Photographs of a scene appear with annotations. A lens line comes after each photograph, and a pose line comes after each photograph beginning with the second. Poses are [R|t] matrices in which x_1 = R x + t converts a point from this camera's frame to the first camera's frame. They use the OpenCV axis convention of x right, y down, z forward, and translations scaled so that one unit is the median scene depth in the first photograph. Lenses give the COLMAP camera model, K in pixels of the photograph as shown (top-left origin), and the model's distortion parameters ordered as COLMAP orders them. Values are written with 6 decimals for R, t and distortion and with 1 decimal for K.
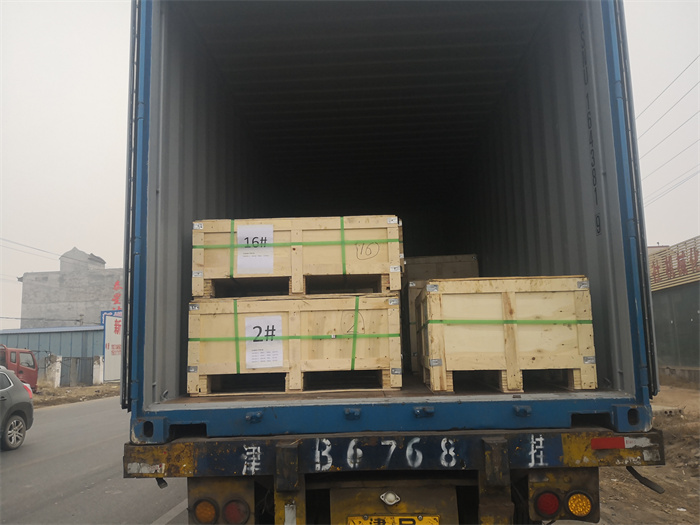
lens RADIAL K [[576.5, 0, 347.4], [0, 576.5, 269.8], [0, 0, 1]] dist [0.006919, -0.012363]
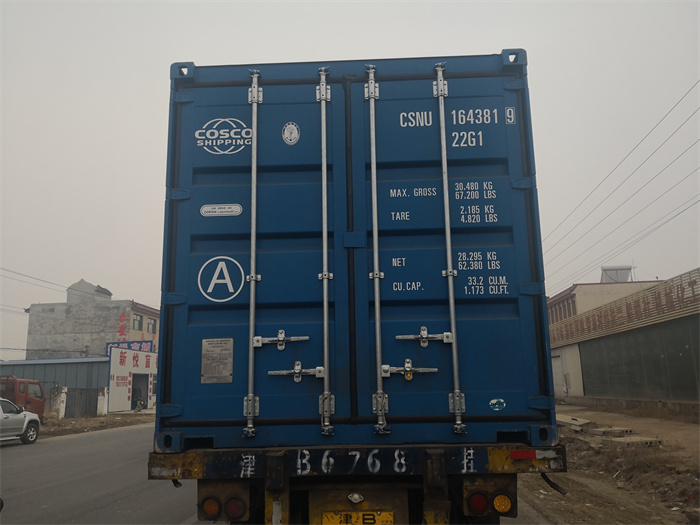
lens RADIAL K [[586.1, 0, 352.5], [0, 586.1, 269.0], [0, 0, 1]] dist [0.005617, -0.002122]
pose [[0.999965, 0.007616, -0.003601, 0.058058], [-0.007804, 0.998434, -0.055400, -0.032507], [0.003173, 0.055426, 0.998458, -0.278359]]
